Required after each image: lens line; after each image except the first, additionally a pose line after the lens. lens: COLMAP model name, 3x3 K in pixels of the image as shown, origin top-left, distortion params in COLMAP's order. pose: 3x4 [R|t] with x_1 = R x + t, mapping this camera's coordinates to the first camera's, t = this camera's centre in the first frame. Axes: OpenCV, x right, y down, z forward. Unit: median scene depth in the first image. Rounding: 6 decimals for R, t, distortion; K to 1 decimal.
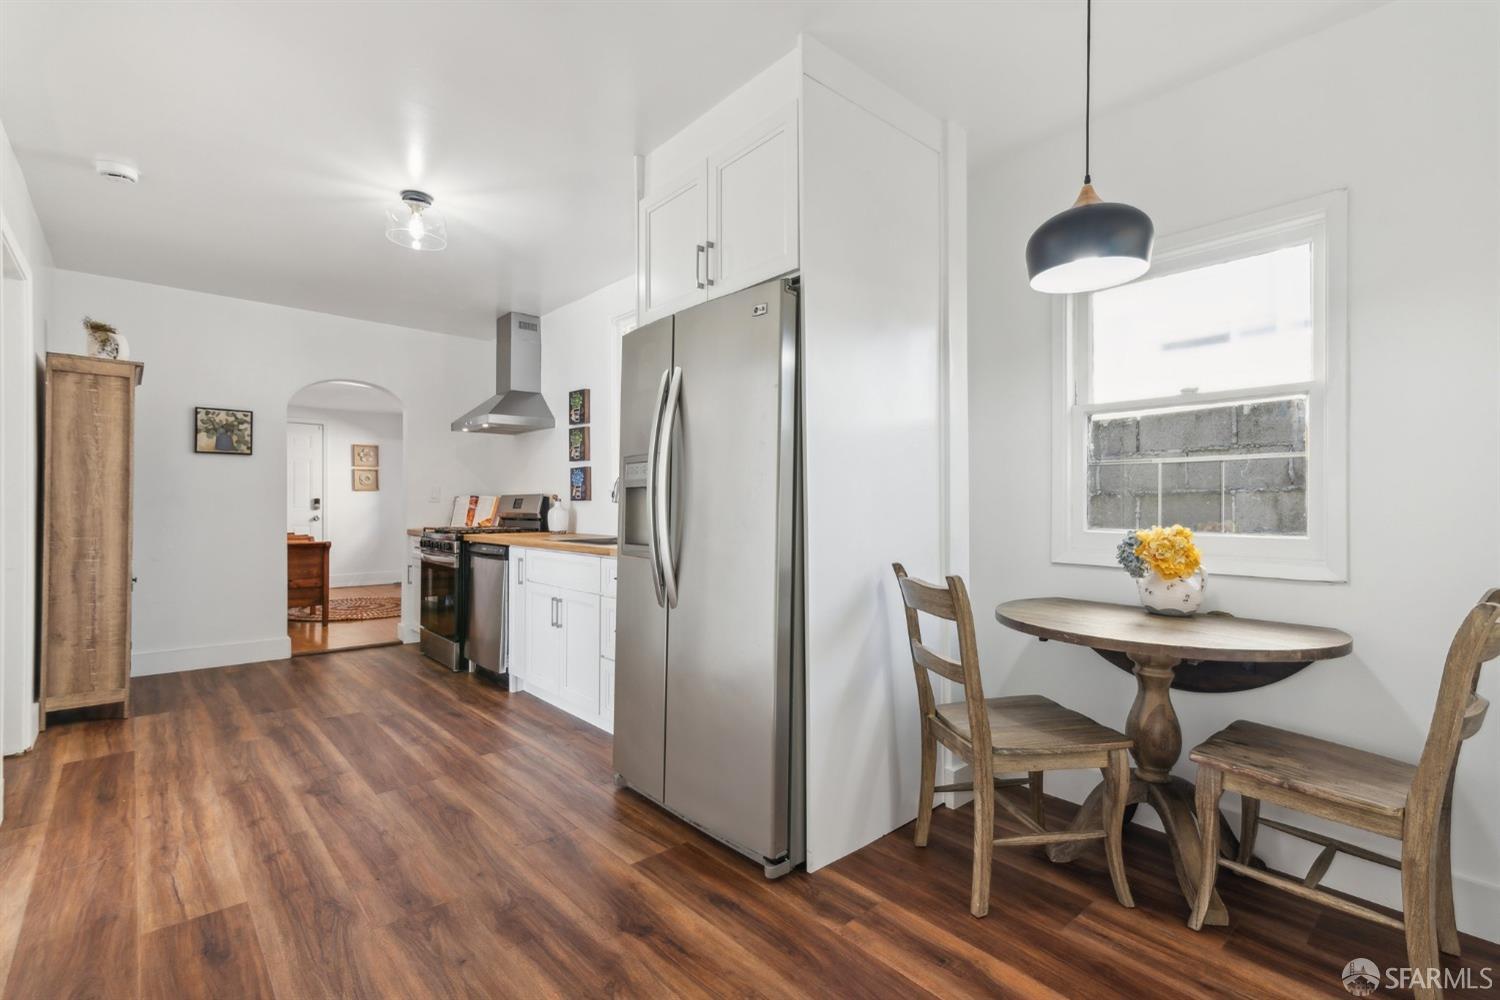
lens RADIAL K [[681.9, 0, 756.1], [0, 681.9, 503.1], [0, 0, 1]] dist [0.020277, -0.001799]
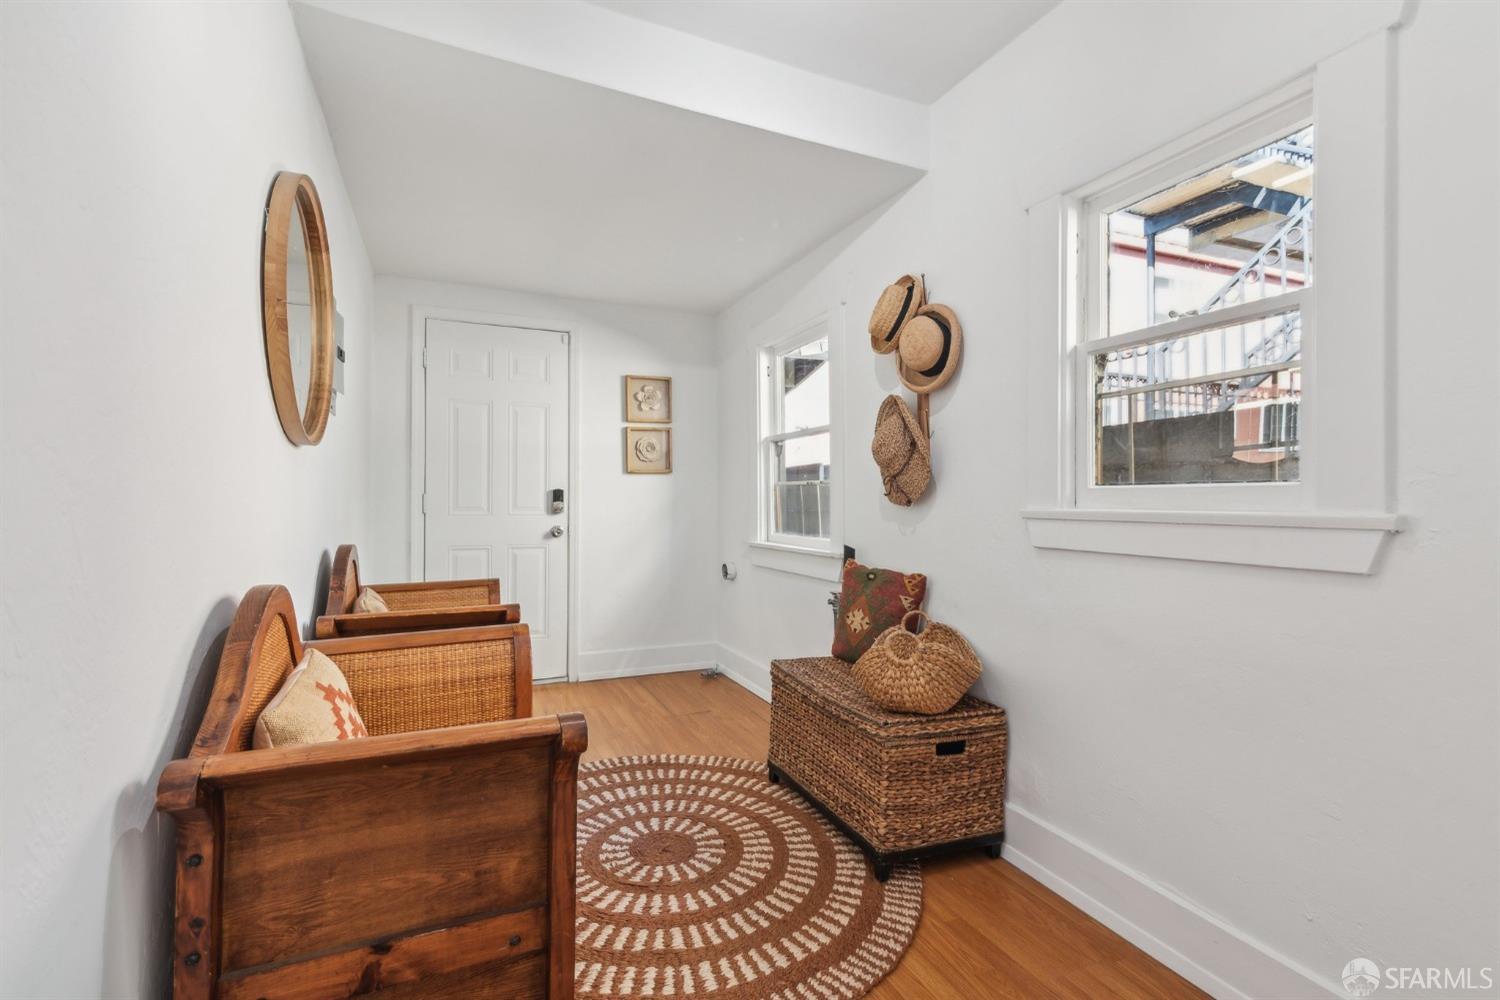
lens RADIAL K [[681.9, 0, 745.0], [0, 681.9, 489.5], [0, 0, 1]] dist [0.020277, -0.001799]
pose [[0.948861, 0.000399, -0.315694, -0.716379], [-0.001946, 0.999988, -0.004586, -0.009625], [0.315688, 0.004966, 0.948850, 1.154978]]
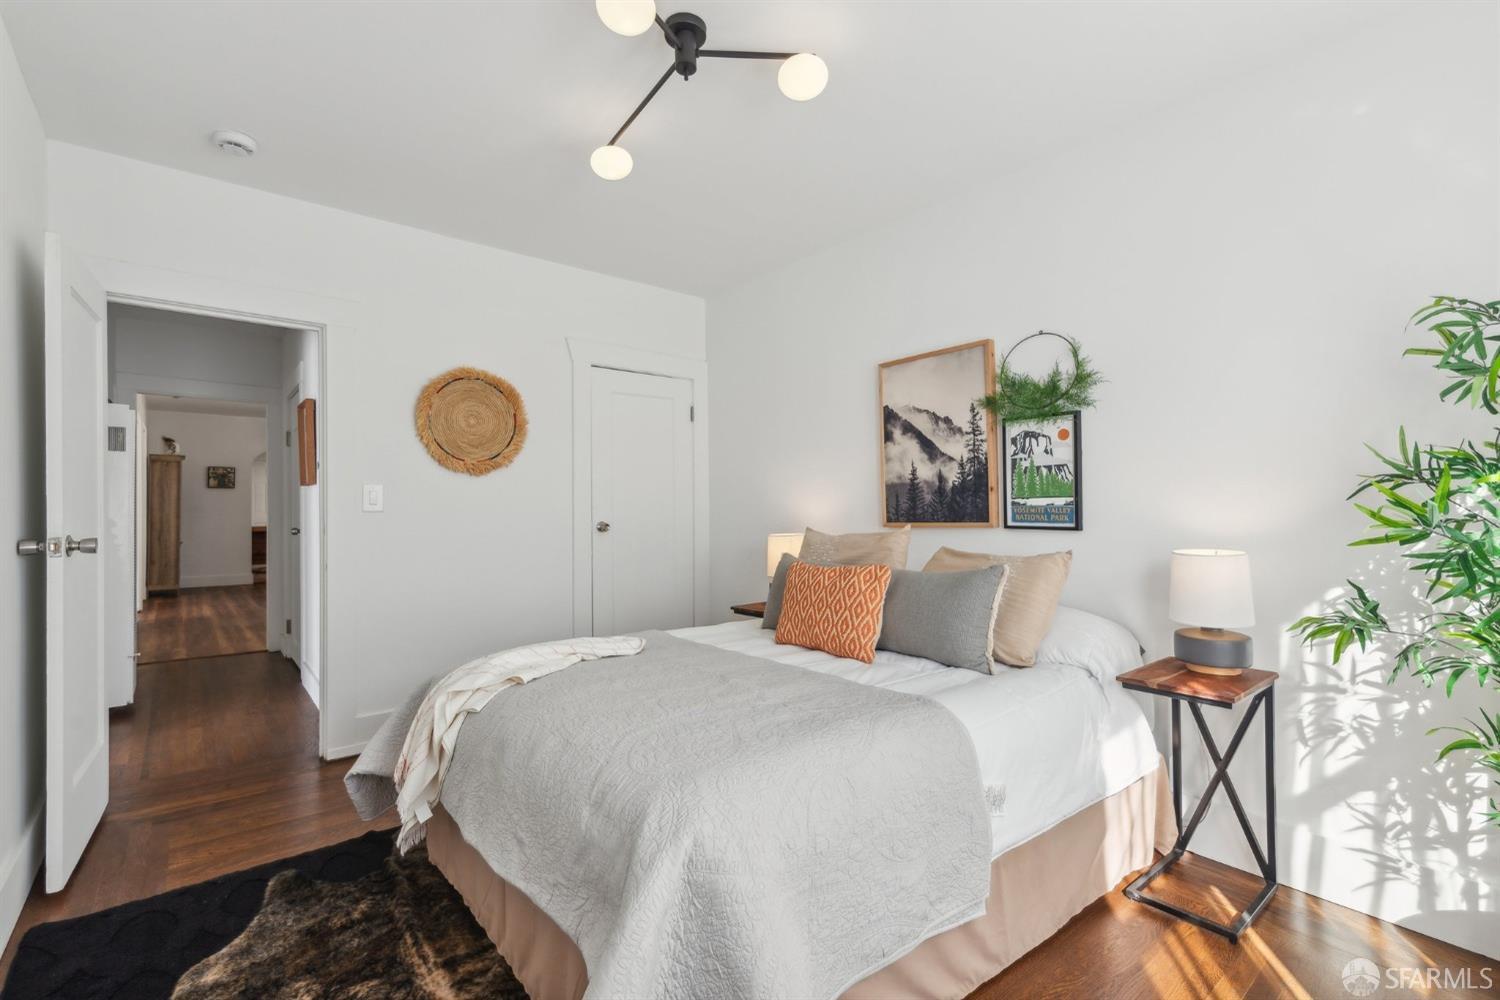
lens RADIAL K [[681.9, 0, 748.8], [0, 681.9, 503.6], [0, 0, 1]] dist [0.020277, -0.001799]
pose [[0.998747, -0.000063, -0.050048, 1.086000], [-0.000086, 0.999996, -0.002973, -0.016516], [0.050048, 0.002973, 0.998742, -1.184373]]
